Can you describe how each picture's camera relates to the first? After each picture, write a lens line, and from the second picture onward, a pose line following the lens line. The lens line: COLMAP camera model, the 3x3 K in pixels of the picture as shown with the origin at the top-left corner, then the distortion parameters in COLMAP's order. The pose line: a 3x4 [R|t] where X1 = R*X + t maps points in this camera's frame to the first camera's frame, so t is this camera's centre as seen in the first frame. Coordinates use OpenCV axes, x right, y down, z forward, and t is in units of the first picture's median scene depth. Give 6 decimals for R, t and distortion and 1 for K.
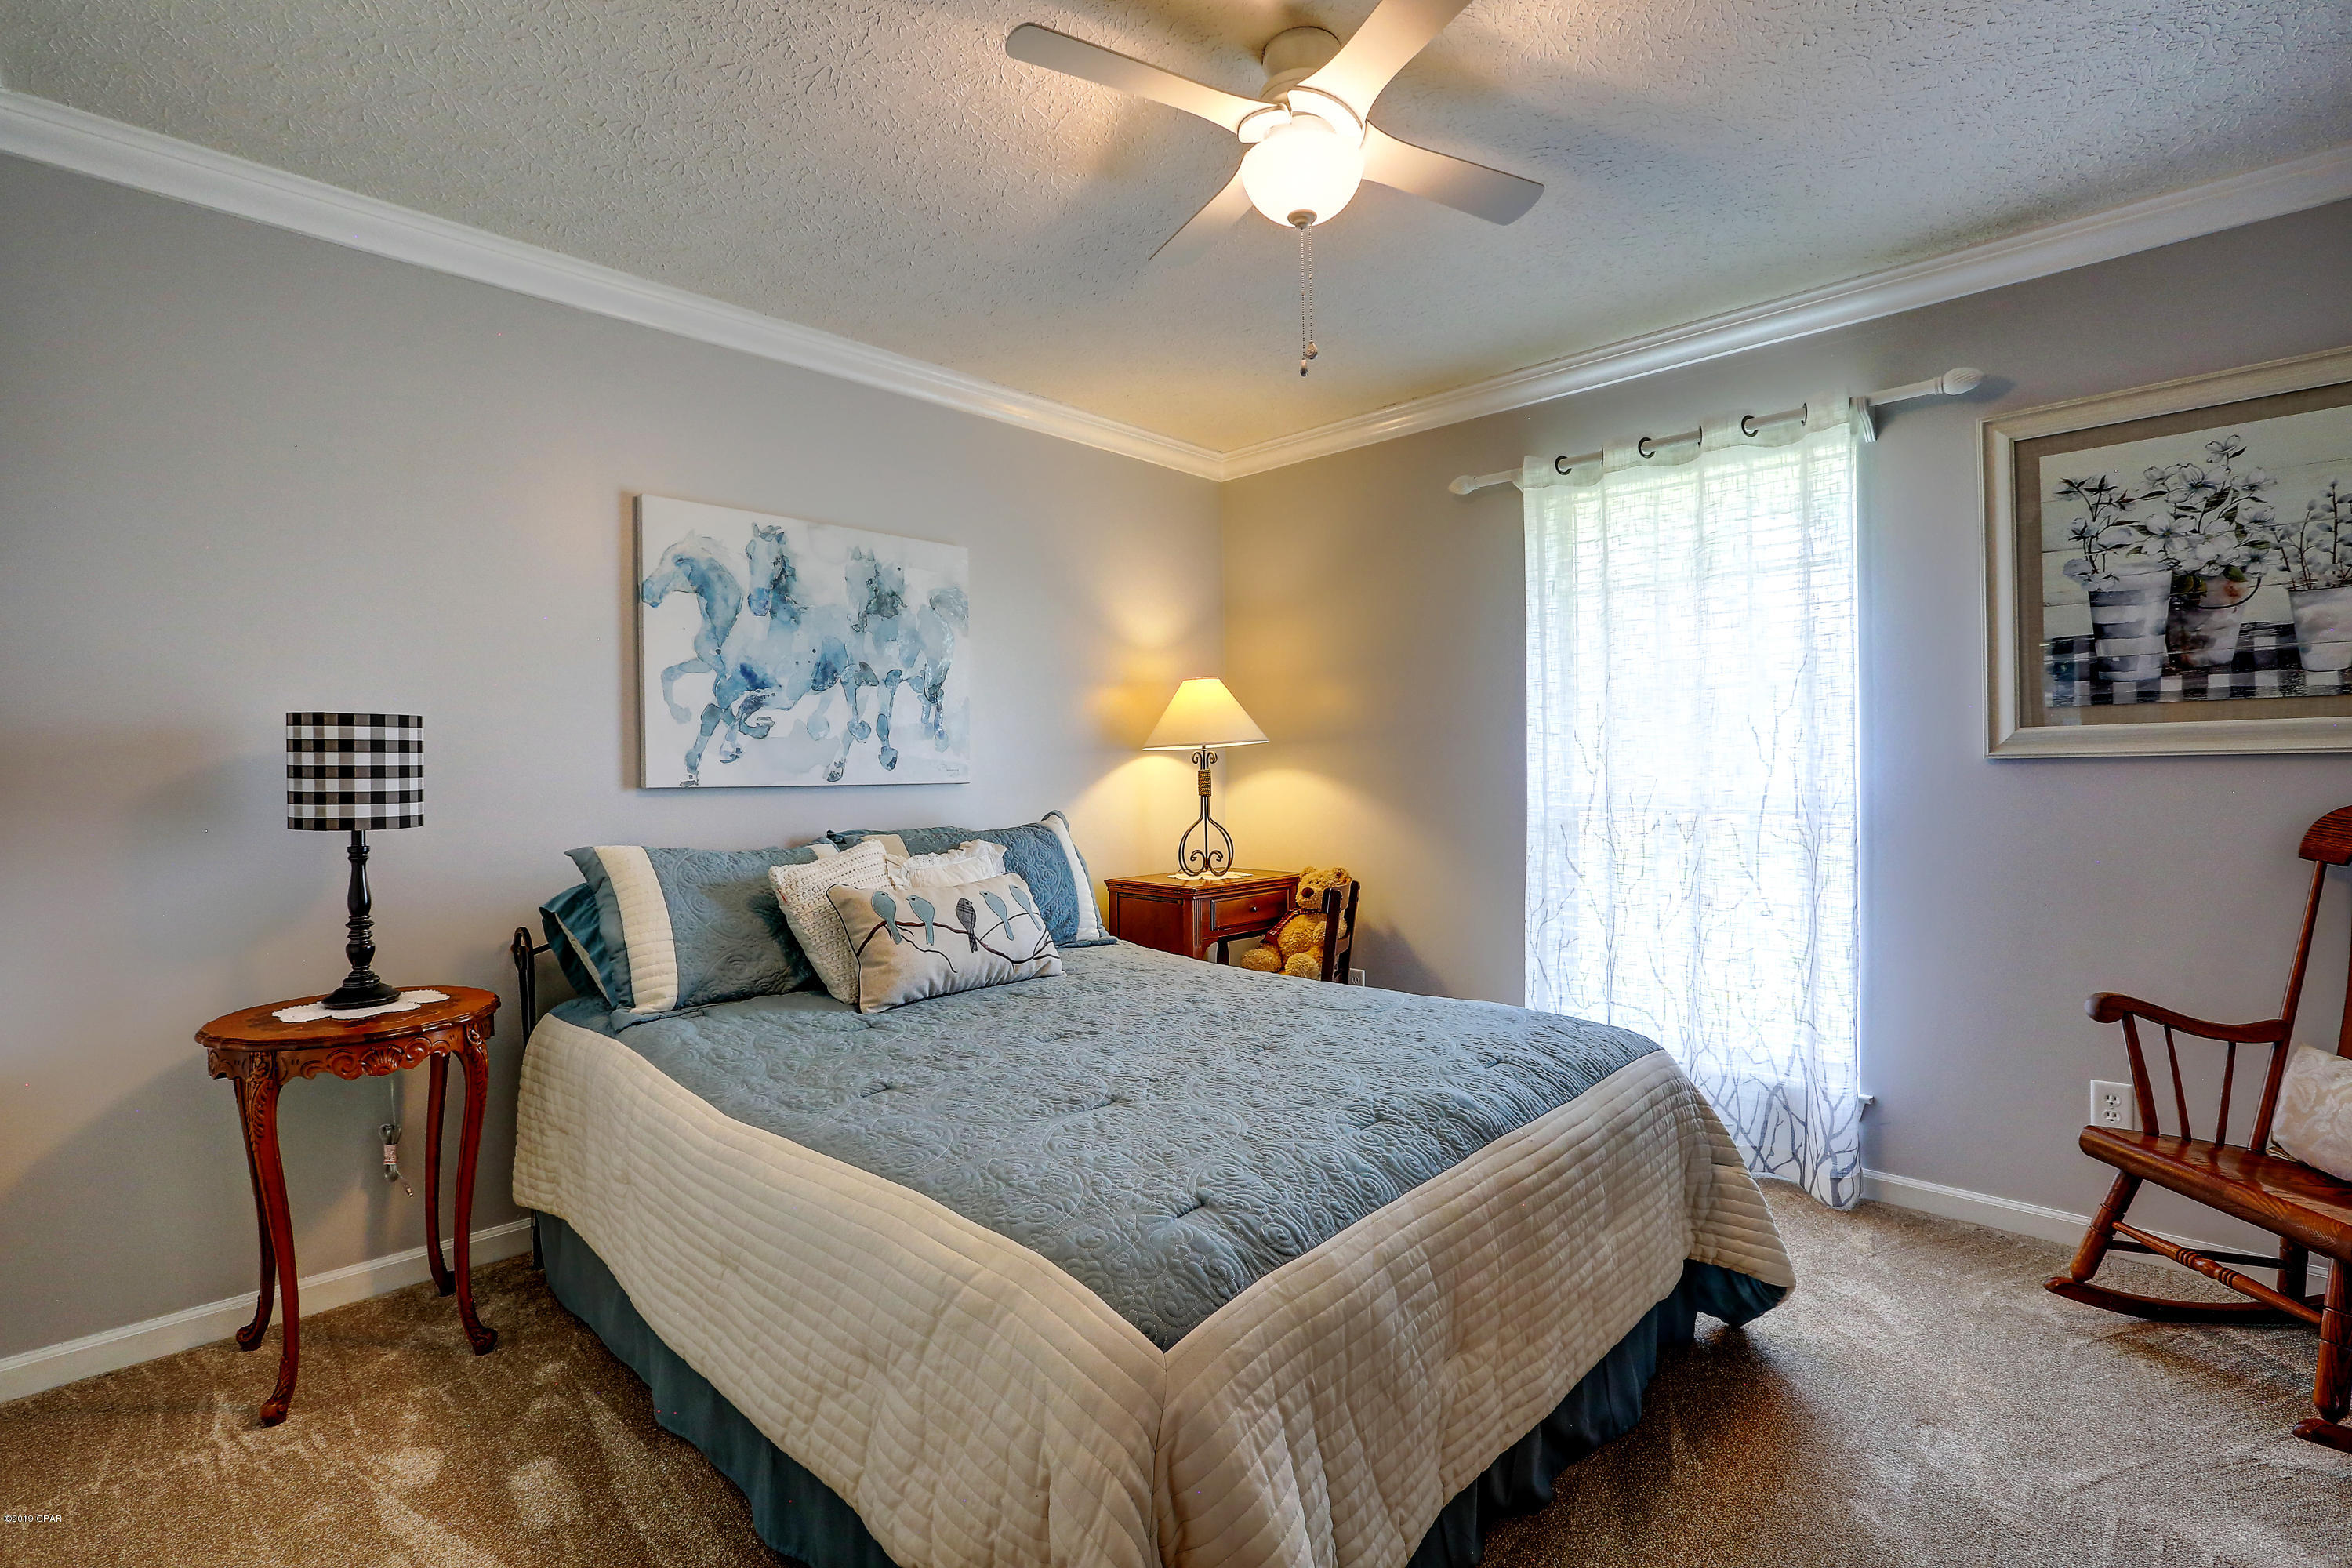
lens RADIAL K [[1083.4, 0, 1176.0], [0, 1083.4, 784.0], [0, 0, 1]] dist [-0.062972, 0.026395]
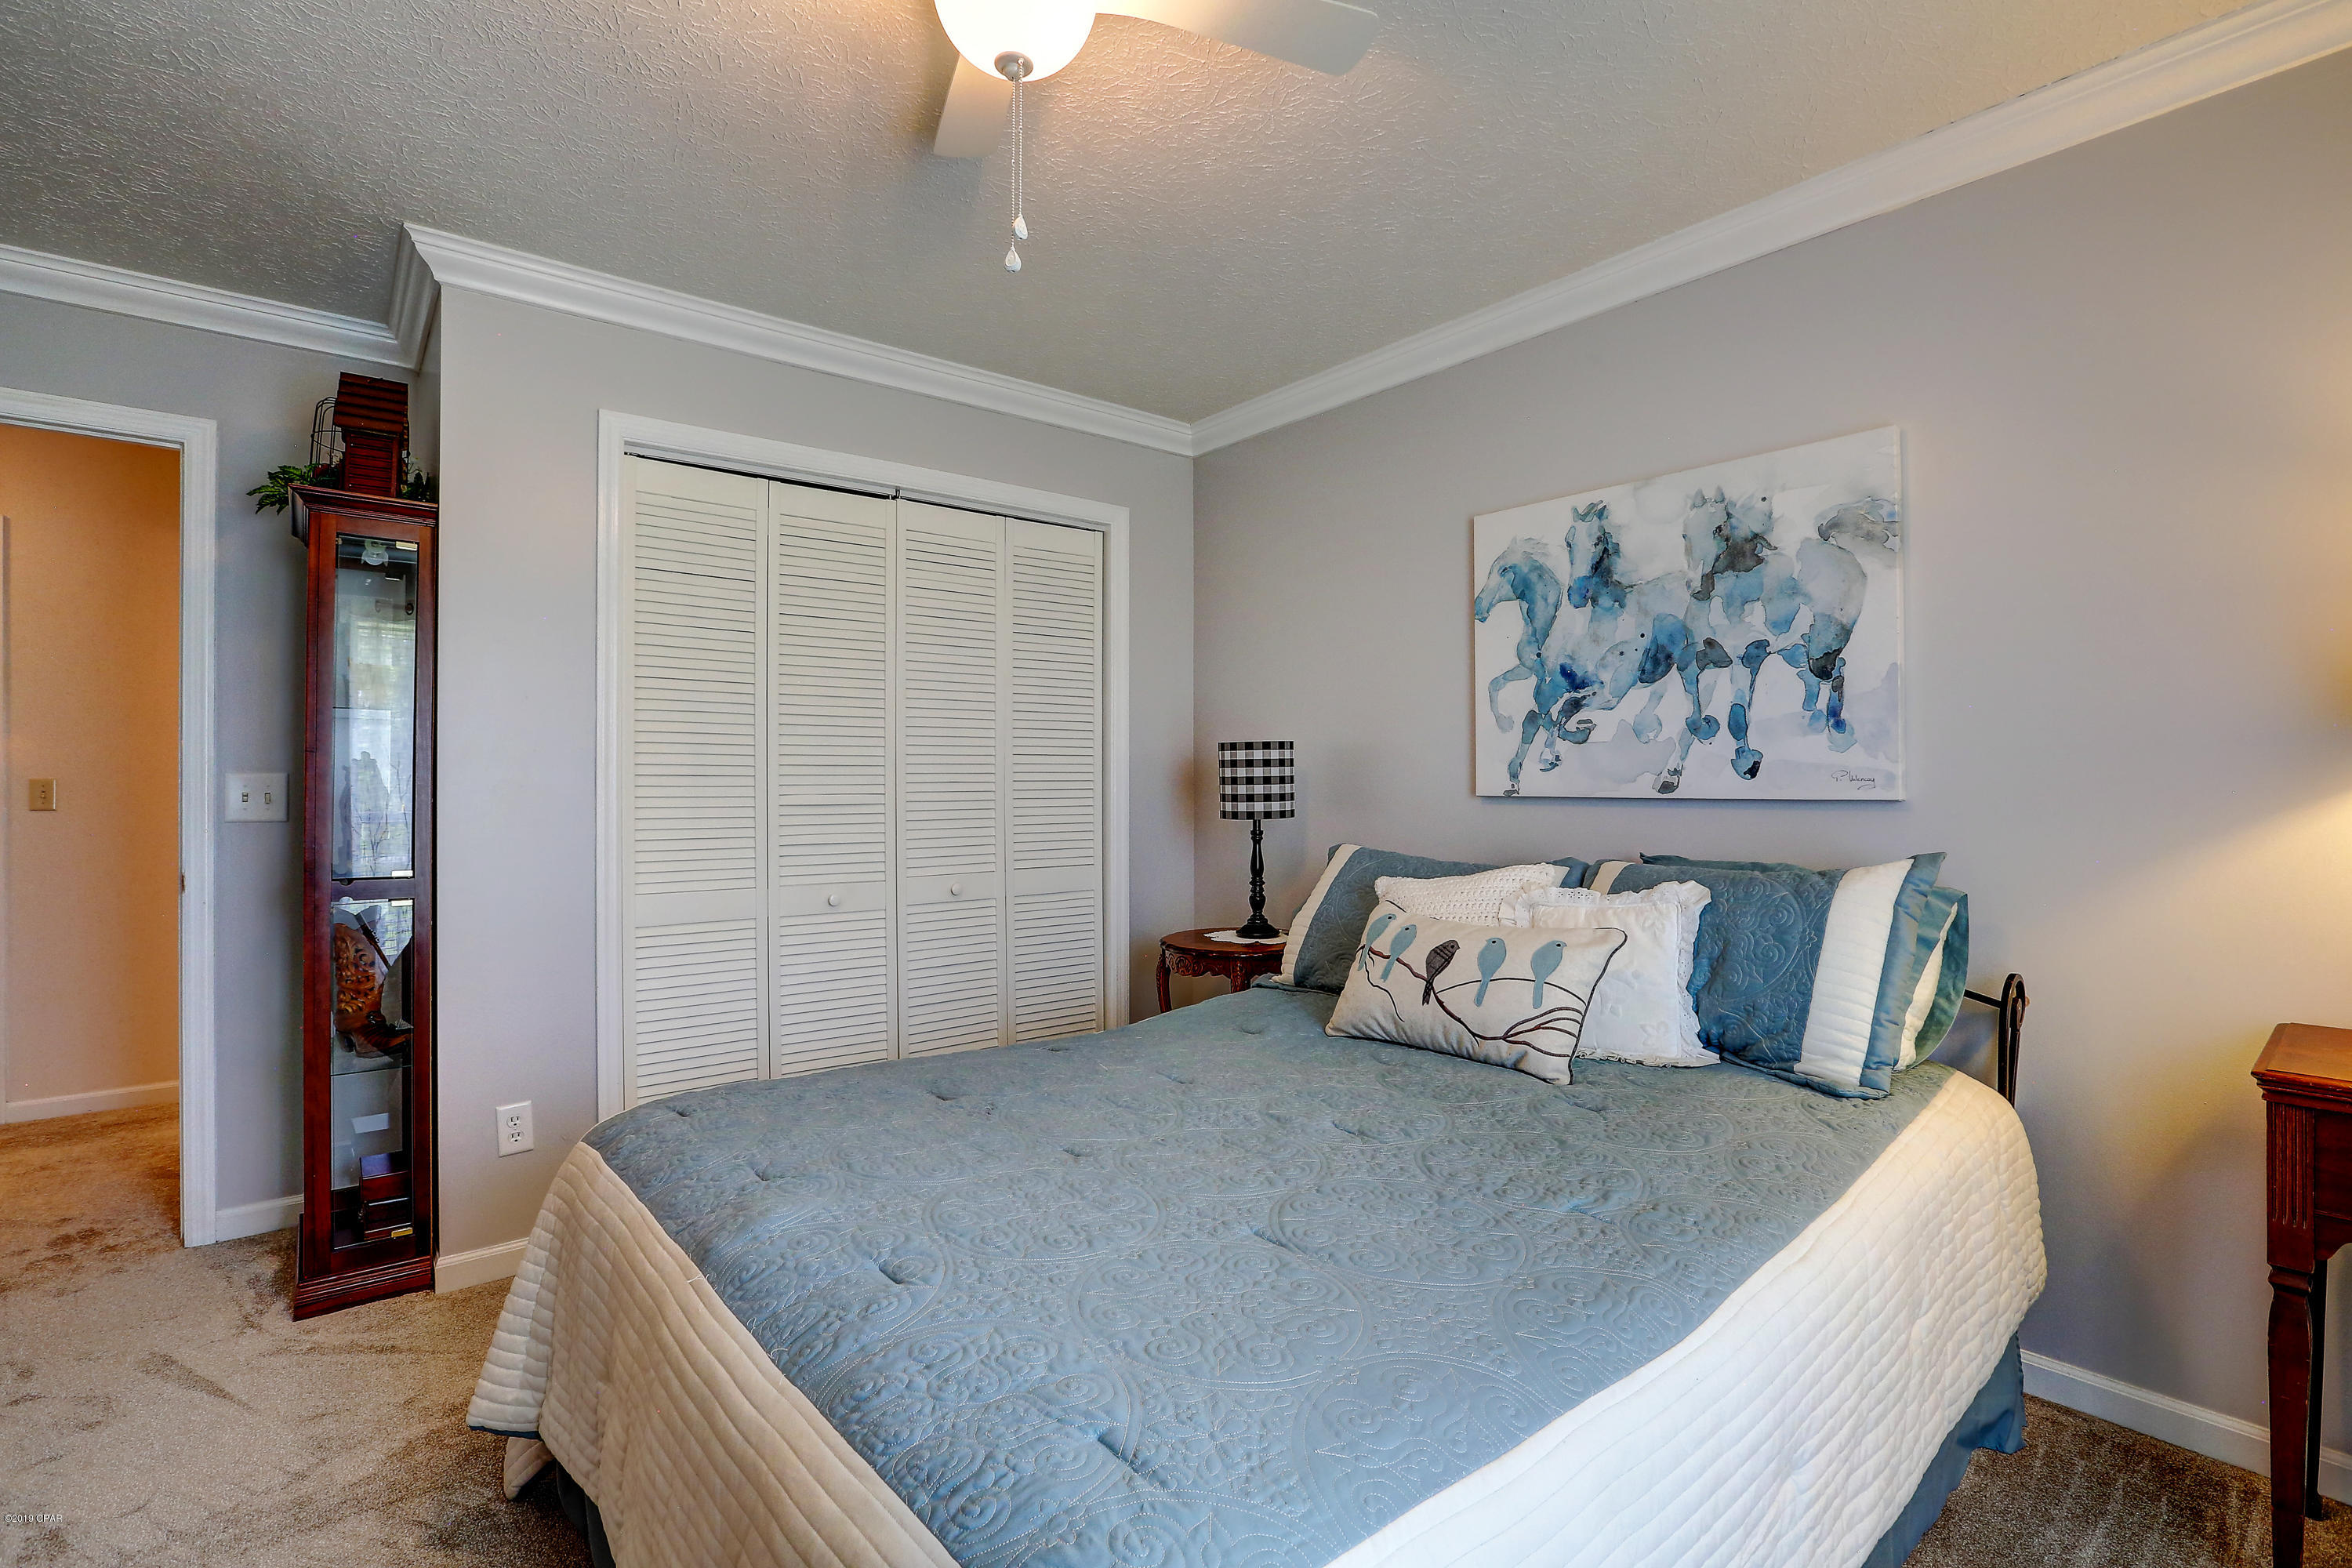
lens RADIAL K [[1083.4, 0, 1176.0], [0, 1083.4, 784.0], [0, 0, 1]] dist [-0.062972, 0.026395]
pose [[-0.121478, 0.010752, -0.992536, 0.554910], [-0.006450, 0.999912, 0.011621, -0.017194], [0.992573, 0.007813, -0.121398, 0.781223]]
